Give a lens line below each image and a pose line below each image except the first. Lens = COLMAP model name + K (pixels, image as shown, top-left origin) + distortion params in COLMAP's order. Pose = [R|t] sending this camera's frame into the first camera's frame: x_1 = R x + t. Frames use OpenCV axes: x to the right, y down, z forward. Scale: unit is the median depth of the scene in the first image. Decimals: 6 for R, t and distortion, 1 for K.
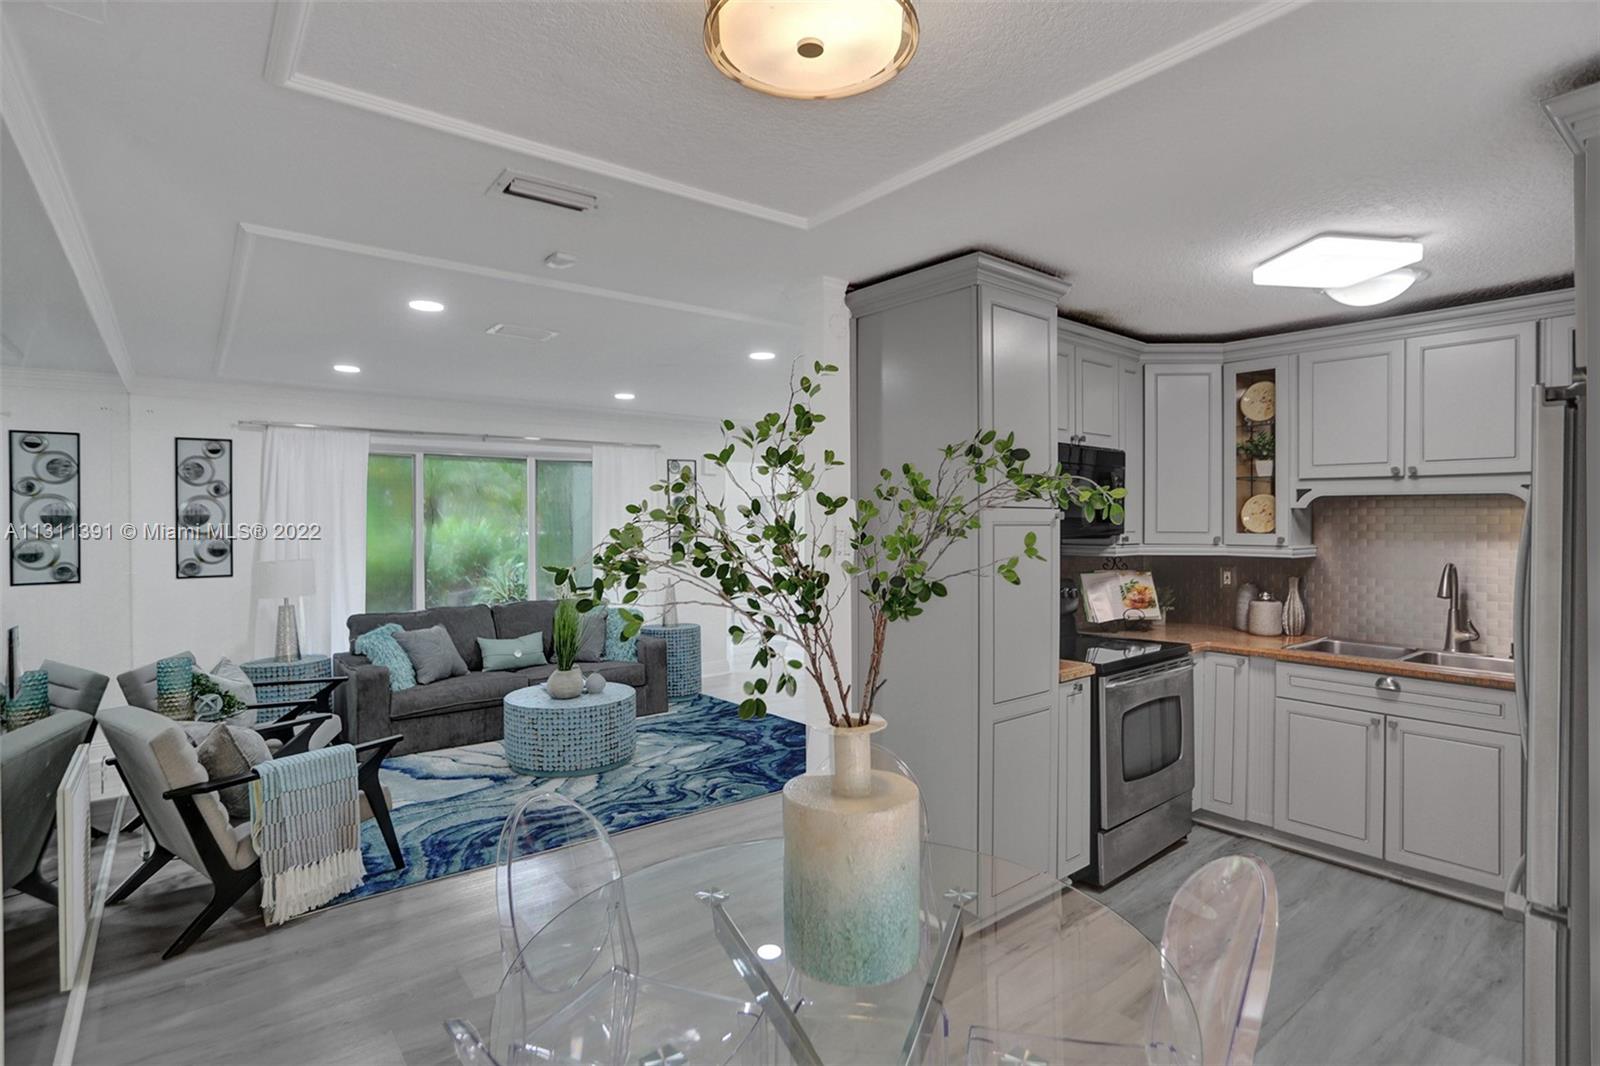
lens RADIAL K [[800.9, 0, 796.0], [0, 800.9, 521.3], [0, 0, 1]] dist [-0.045424, 0.022019]
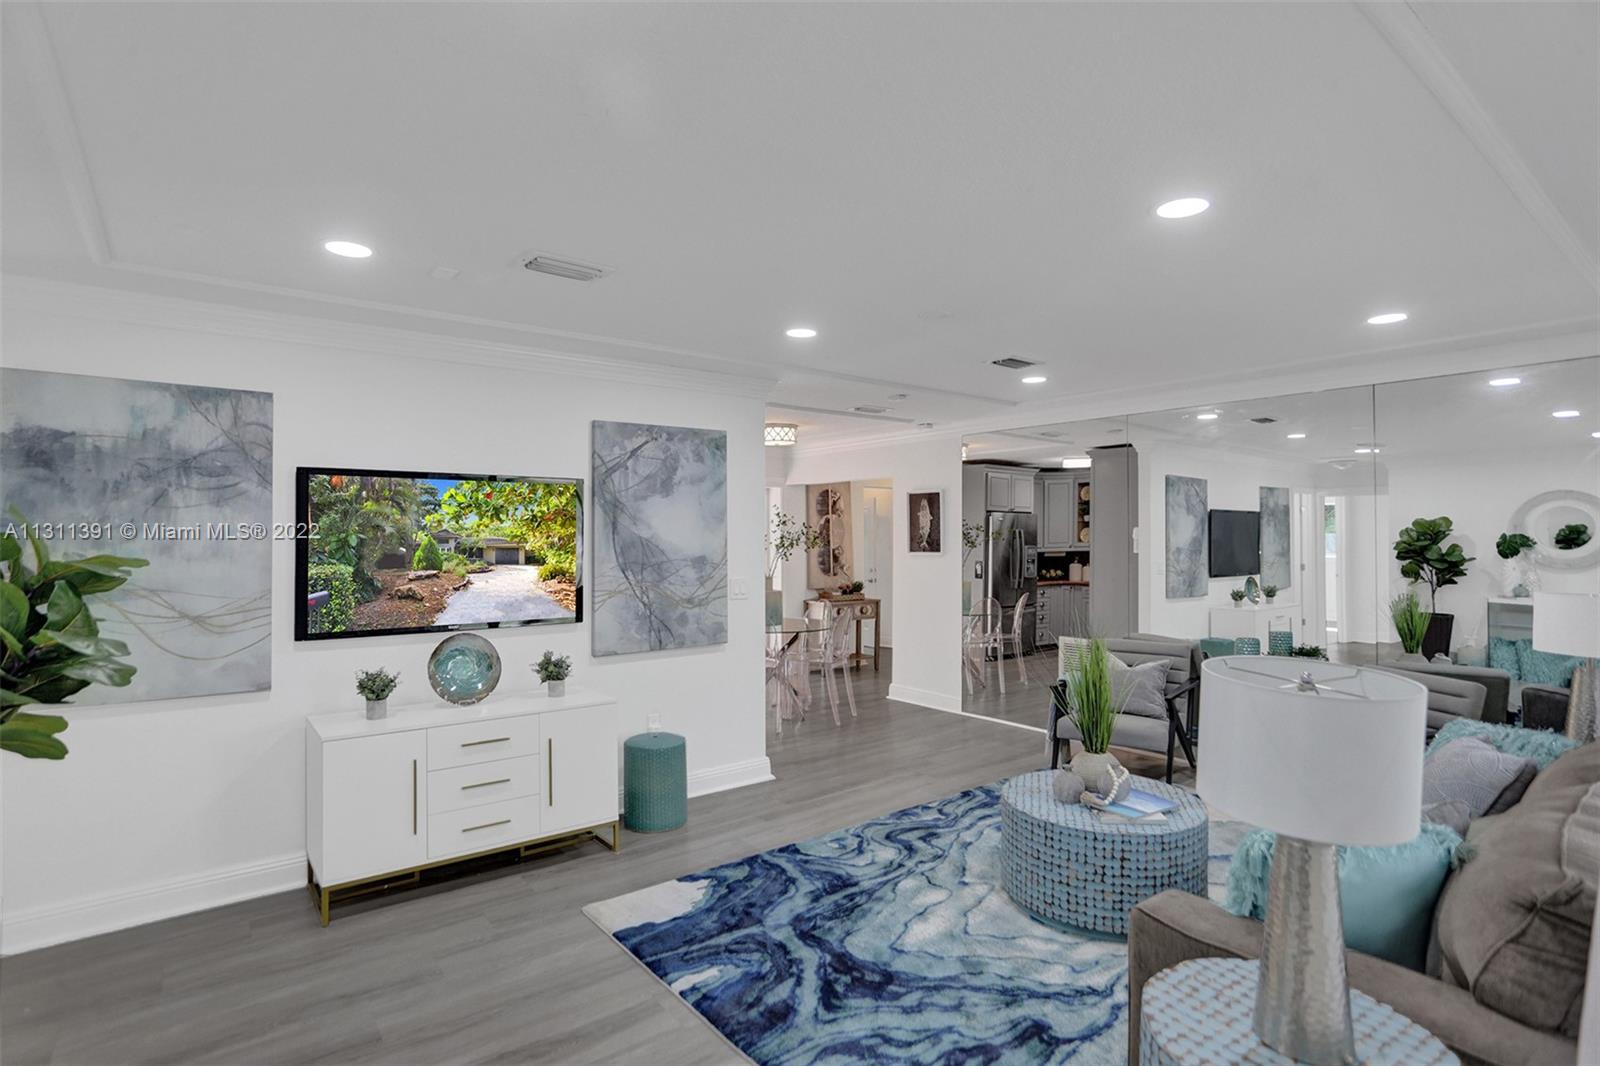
lens RADIAL K [[803.7, 0, 799.0], [0, 803.7, 506.3], [0, 0, 1]] dist [-0.073487, 0.039806]
pose [[-0.999969, 0.007523, 0.002207, -0.042848], [0.007448, 0.999463, -0.031923, -0.002871], [-0.002446, -0.031905, -0.999488, 1.857452]]
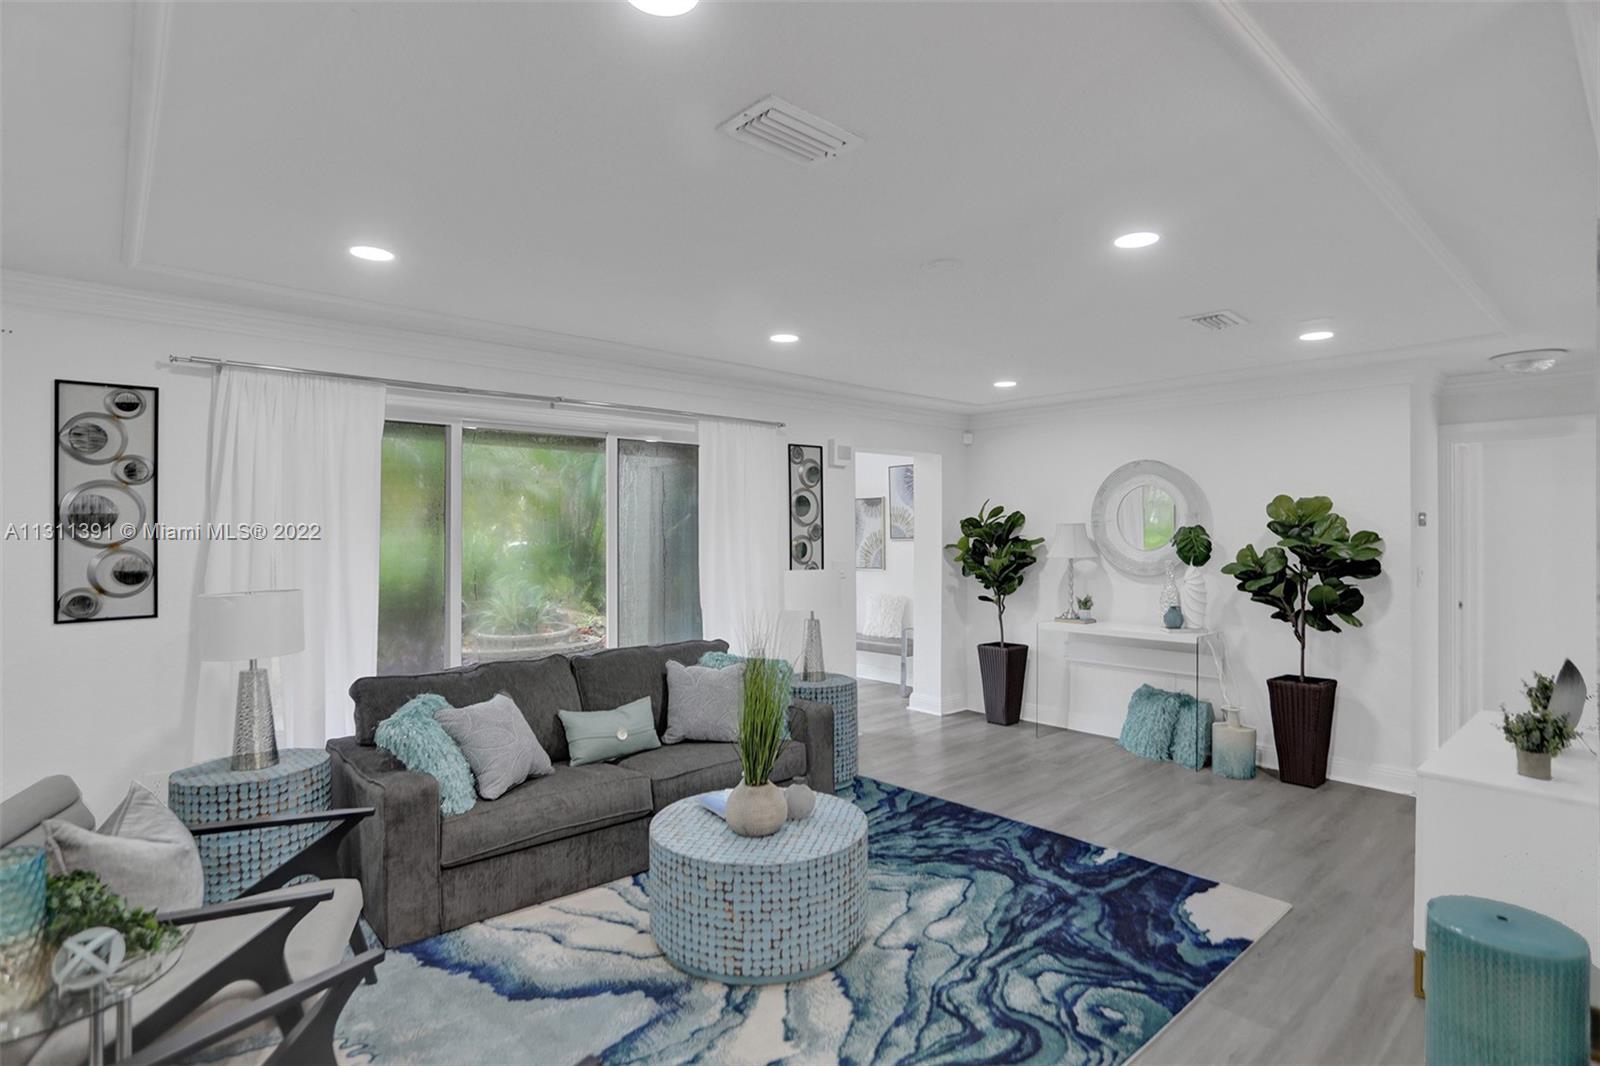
lens RADIAL K [[807.7, 0, 801.4], [0, 807.7, 525.8], [0, 0, 1]] dist [-0.045810, 0.022146]
pose [[0.998267, 0.003959, 0.058719, -0.321983], [-0.003499, 0.999963, -0.007921, 0.004277], [-0.058748, 0.007702, 0.998243, 0.454320]]
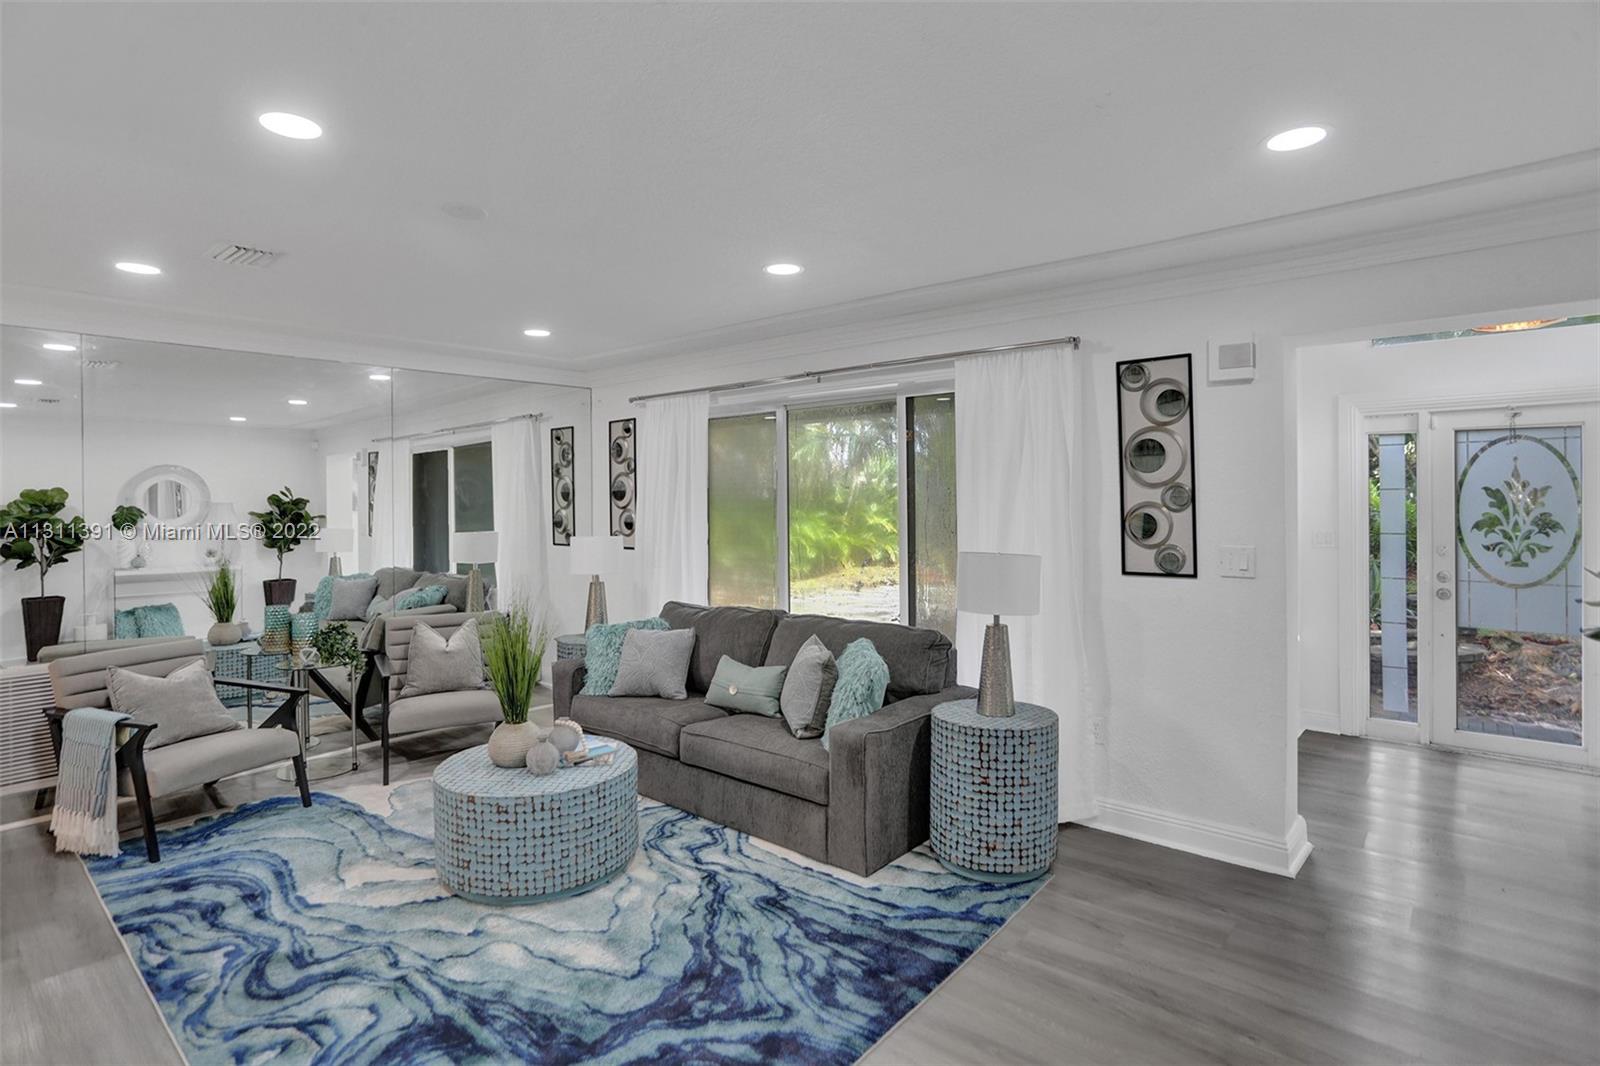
lens RADIAL K [[803.7, 0, 799.0], [0, 803.7, 506.3], [0, 0, 1]] dist [-0.073487, 0.039806]
pose [[0.198833, 0.012643, -0.979952, 0.441370], [0.006974, 0.999873, 0.014315, -0.000678], [0.980009, -0.009681, 0.198720, 1.215575]]
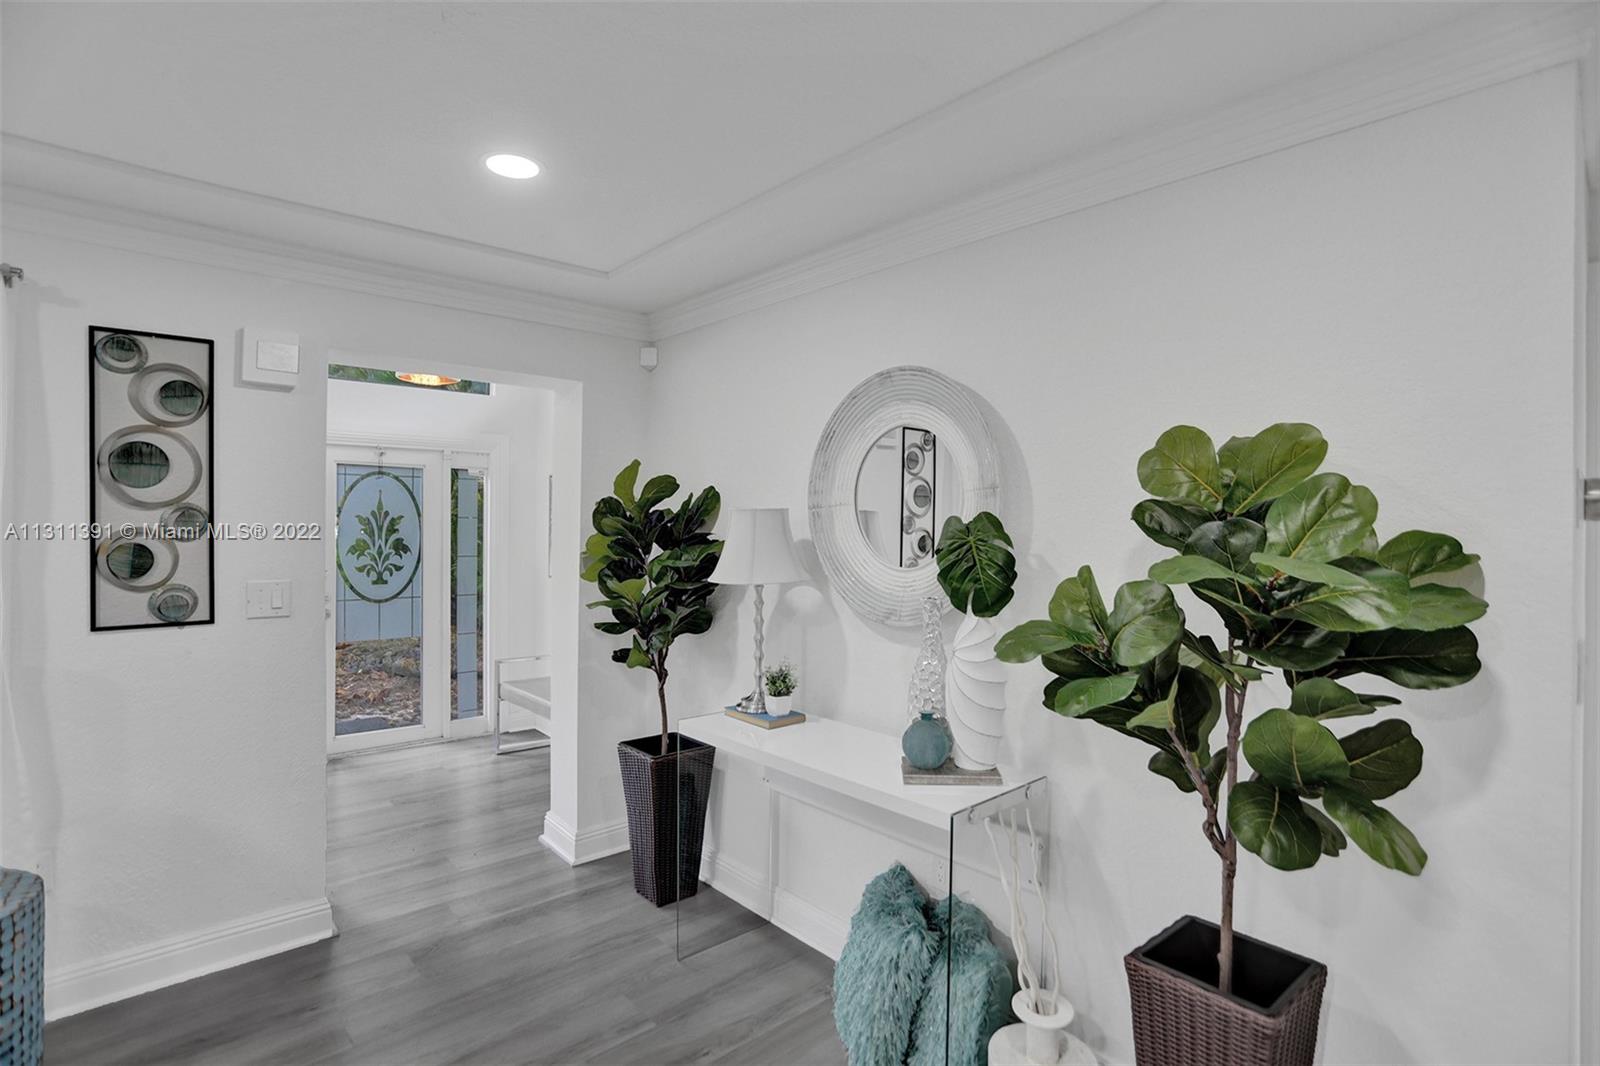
lens RADIAL K [[761.7, 0, 806.8], [0, 761.7, 527.0], [0, 0, 1]] dist [-0.034342, 0.000688]
pose [[0.998389, 0.013625, 0.055077, 0.197565], [-0.013776, 0.999902, 0.002379, 0.000325], [-0.055039, -0.003134, 0.998479, 1.149383]]
